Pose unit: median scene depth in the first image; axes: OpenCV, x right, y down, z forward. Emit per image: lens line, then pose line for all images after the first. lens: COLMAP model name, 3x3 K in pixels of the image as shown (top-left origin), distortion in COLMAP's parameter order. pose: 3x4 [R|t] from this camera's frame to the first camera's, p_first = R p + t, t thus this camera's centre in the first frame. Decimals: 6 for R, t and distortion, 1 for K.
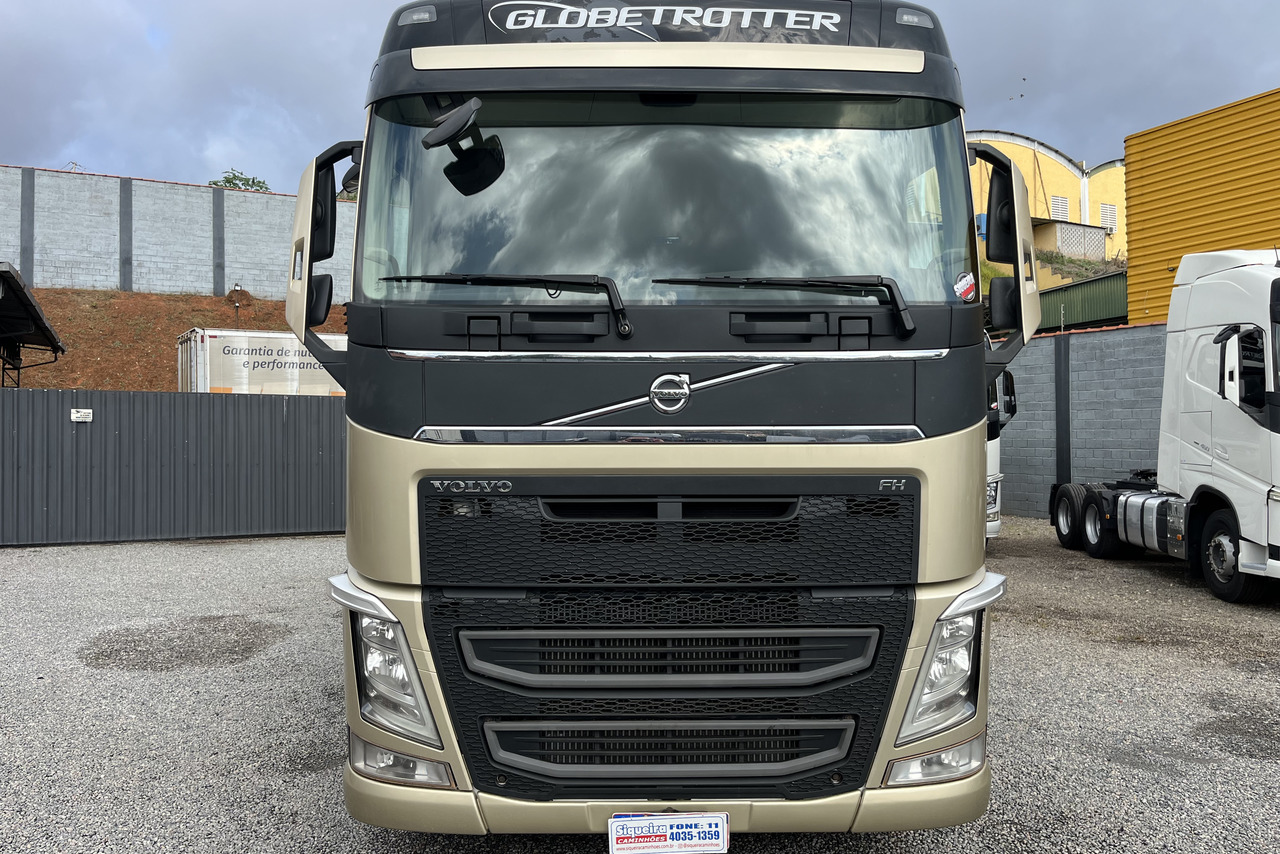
lens RADIAL K [[996.0, 0, 660.7], [0, 996.0, 426.7], [0, 0, 1]] dist [0.123869, -0.219816]
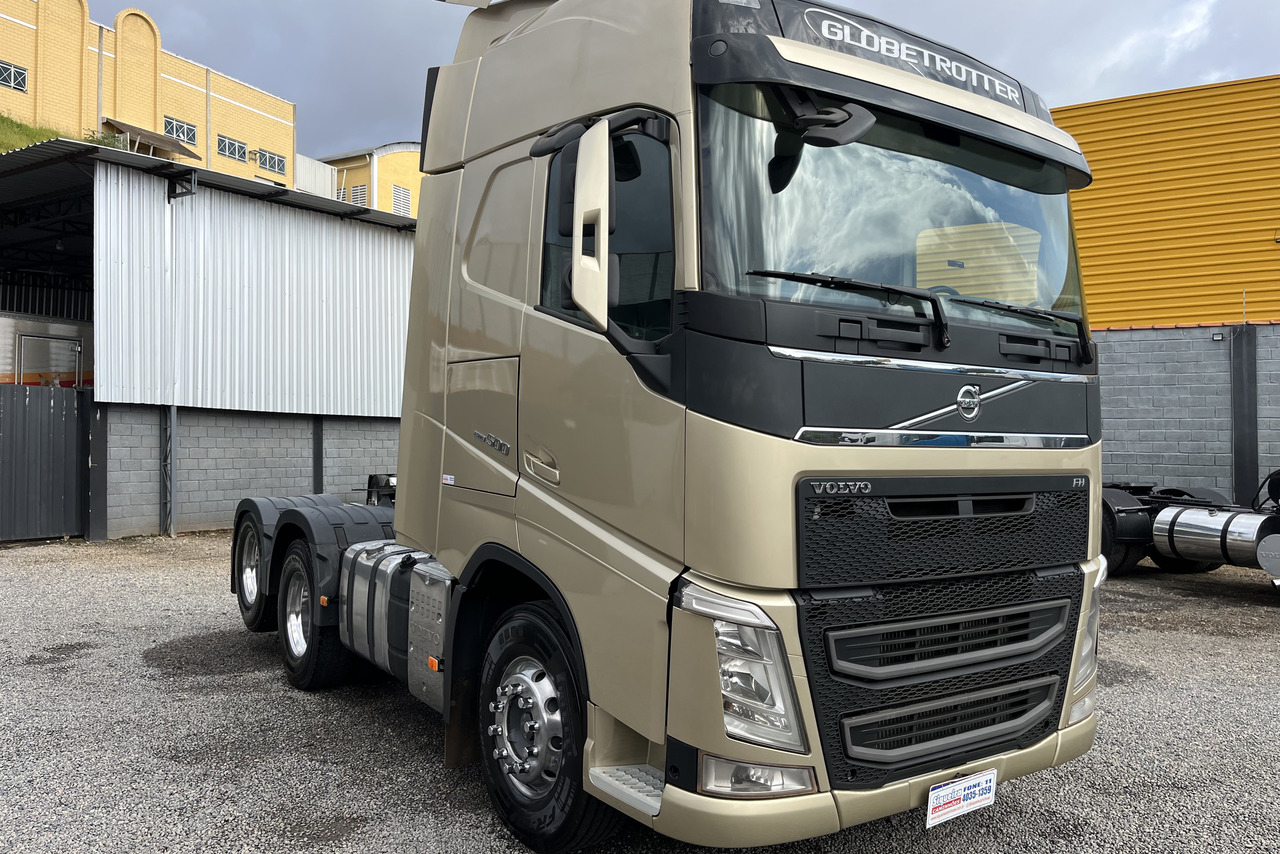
lens RADIAL K [[996.0, 0, 660.7], [0, 996.0, 426.7], [0, 0, 1]] dist [0.123869, -0.219816]
pose [[0.814601, 0.021927, 0.579608, -0.916259], [-0.022523, 0.999727, -0.006166, 0.008271], [-0.579585, -0.008032, 0.814872, 0.280941]]
